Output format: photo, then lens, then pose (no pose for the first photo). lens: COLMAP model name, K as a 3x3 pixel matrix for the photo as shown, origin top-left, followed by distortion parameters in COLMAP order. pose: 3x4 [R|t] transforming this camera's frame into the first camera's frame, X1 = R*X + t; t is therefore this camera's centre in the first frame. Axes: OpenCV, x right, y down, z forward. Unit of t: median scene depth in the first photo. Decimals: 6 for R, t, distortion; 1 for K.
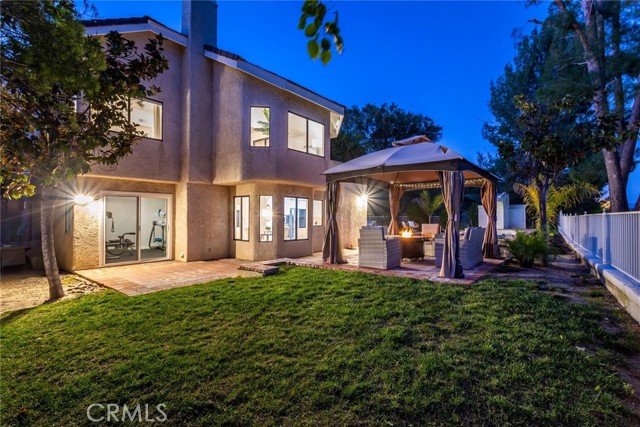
lens RADIAL K [[301.1, 0, 320.0], [0, 301.1, 213.5], [0, 0, 1]] dist [0.020853, -0.000112]
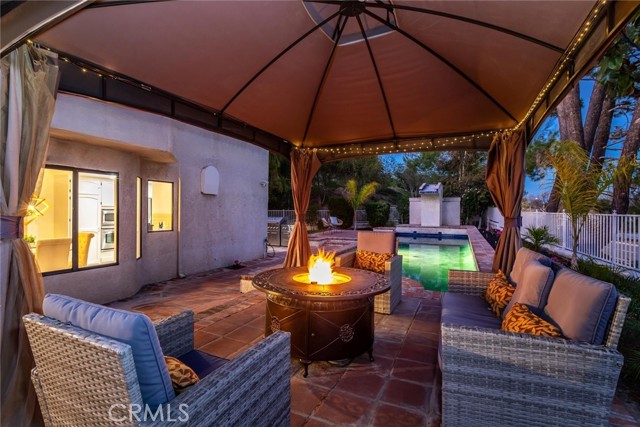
lens RADIAL K [[301.1, 0, 320.0], [0, 301.1, 213.5], [0, 0, 1]] dist [0.020853, -0.000112]
pose [[0.969059, -0.001407, 0.246824, 0.148752], [-0.004279, 0.999738, 0.022496, -0.002668], [-0.246791, -0.022856, 0.968799, 0.500343]]
